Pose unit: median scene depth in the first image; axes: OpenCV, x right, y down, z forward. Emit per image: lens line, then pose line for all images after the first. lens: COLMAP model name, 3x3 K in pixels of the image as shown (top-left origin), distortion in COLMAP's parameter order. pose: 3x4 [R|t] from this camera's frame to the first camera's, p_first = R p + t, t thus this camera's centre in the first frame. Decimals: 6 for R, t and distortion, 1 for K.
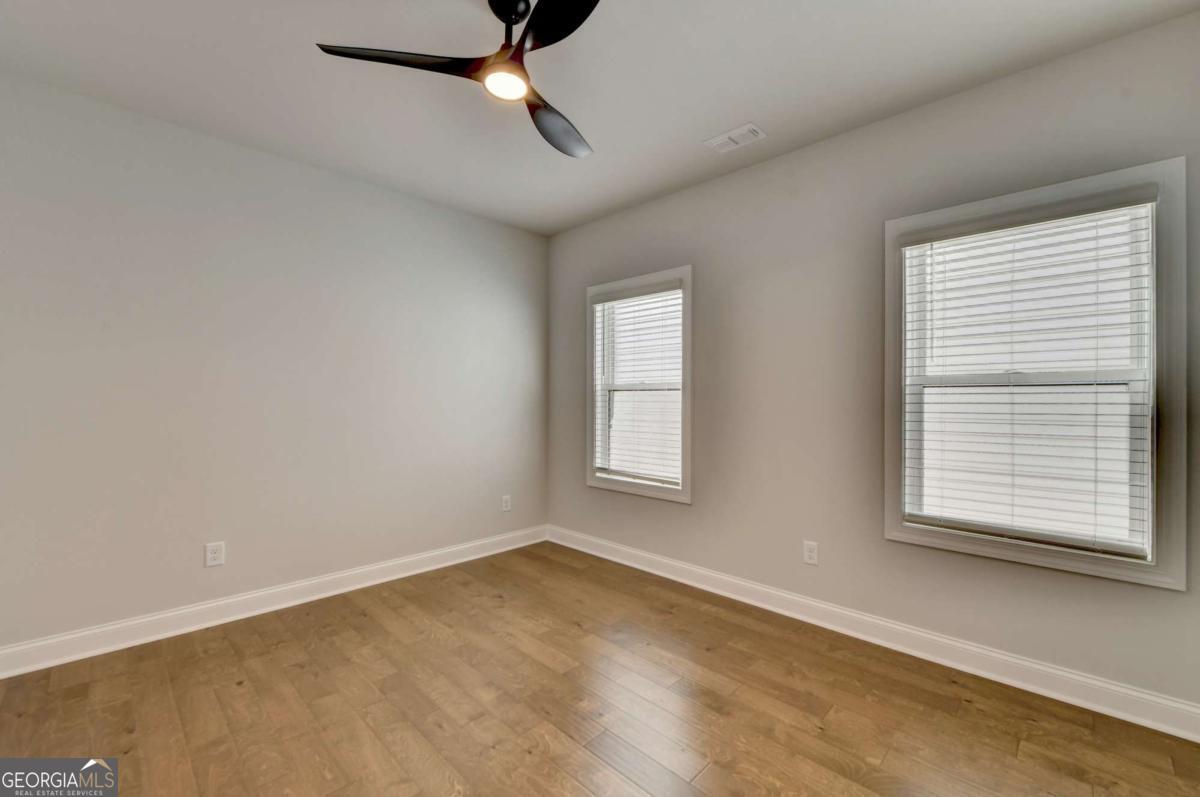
lens RADIAL K [[491.3, 0, 622.0], [0, 491.3, 395.3], [0, 0, 1]] dist [-0.000373, -0.000202]
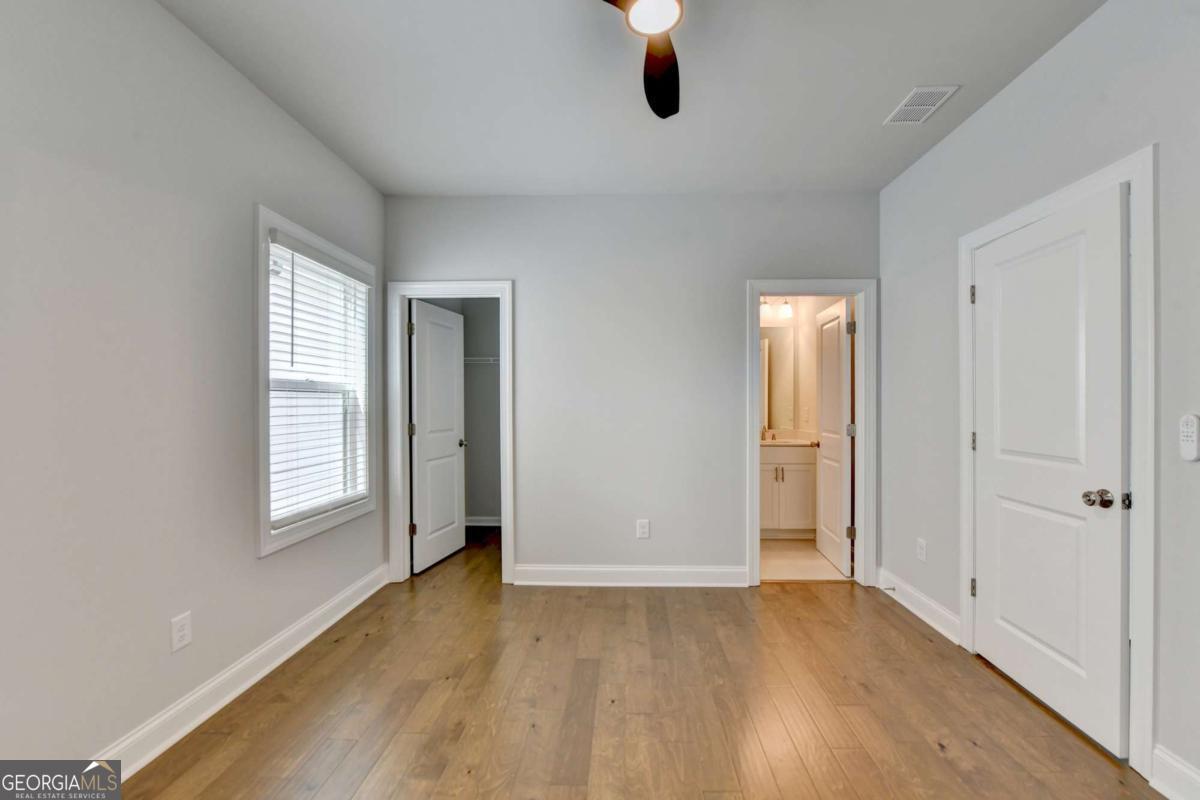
lens RADIAL K [[490.7, 0, 602.3], [0, 490.7, 406.7], [0, 0, 1]] dist [-0.000246, -0.000041]
pose [[-0.645737, -0.004405, 0.763547, -0.532180], [-0.005536, 0.999984, 0.001087, 0.011104], [-0.763540, -0.003525, -0.645751, 1.061338]]
